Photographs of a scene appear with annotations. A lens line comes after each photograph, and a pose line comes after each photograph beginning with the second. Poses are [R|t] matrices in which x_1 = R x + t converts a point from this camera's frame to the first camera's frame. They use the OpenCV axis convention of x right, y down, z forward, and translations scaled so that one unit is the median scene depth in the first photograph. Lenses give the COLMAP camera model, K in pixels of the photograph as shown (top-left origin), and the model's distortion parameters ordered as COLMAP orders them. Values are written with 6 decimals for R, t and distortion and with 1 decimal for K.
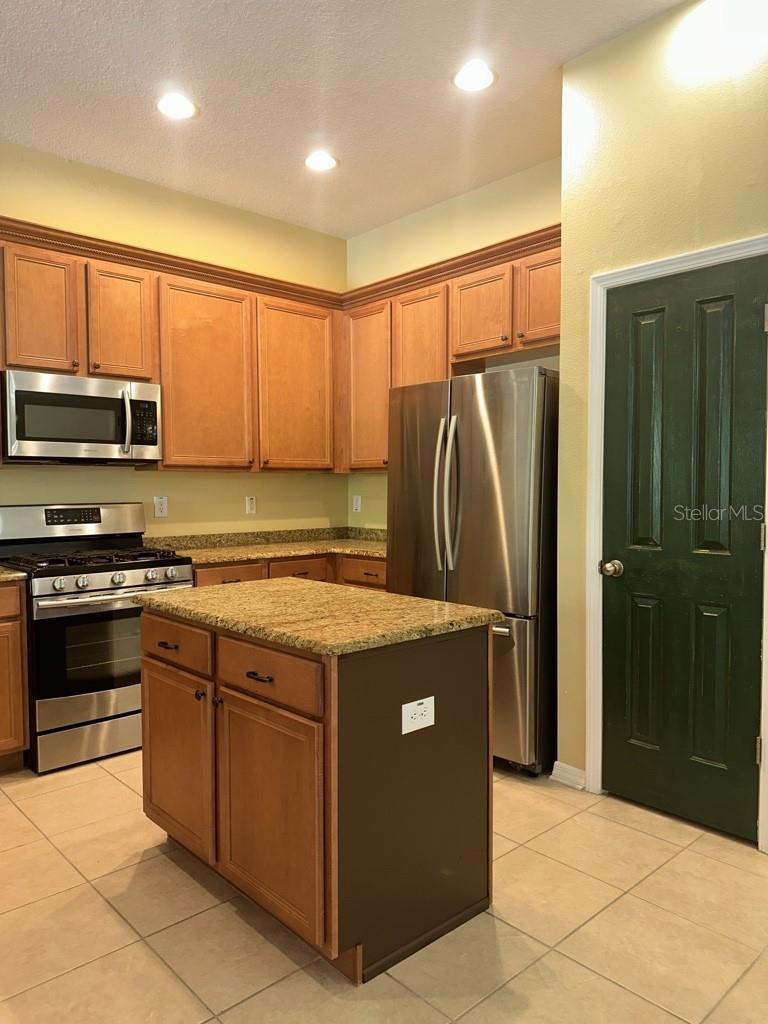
lens RADIAL K [[724.7, 0, 384.0], [0, 724.7, 512.0], [0, 0, 1]] dist [-0.020394, 0.003836]
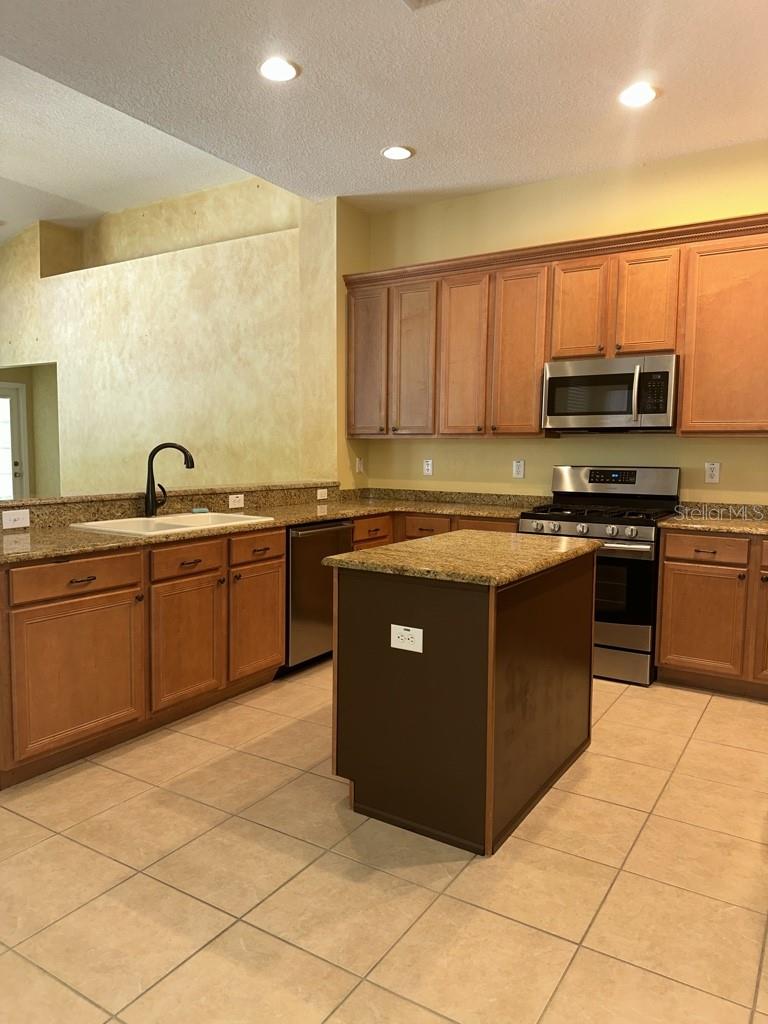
lens RADIAL K [[719.2, 0, 384.0], [0, 719.2, 512.0], [0, 0, 1]] dist [0.049642, -0.095457]
pose [[0.256772, 0.092801, -0.962006, 0.663667], [-0.047386, 0.995391, 0.083374, -0.018795], [0.965310, 0.024177, 0.259986, 0.354638]]
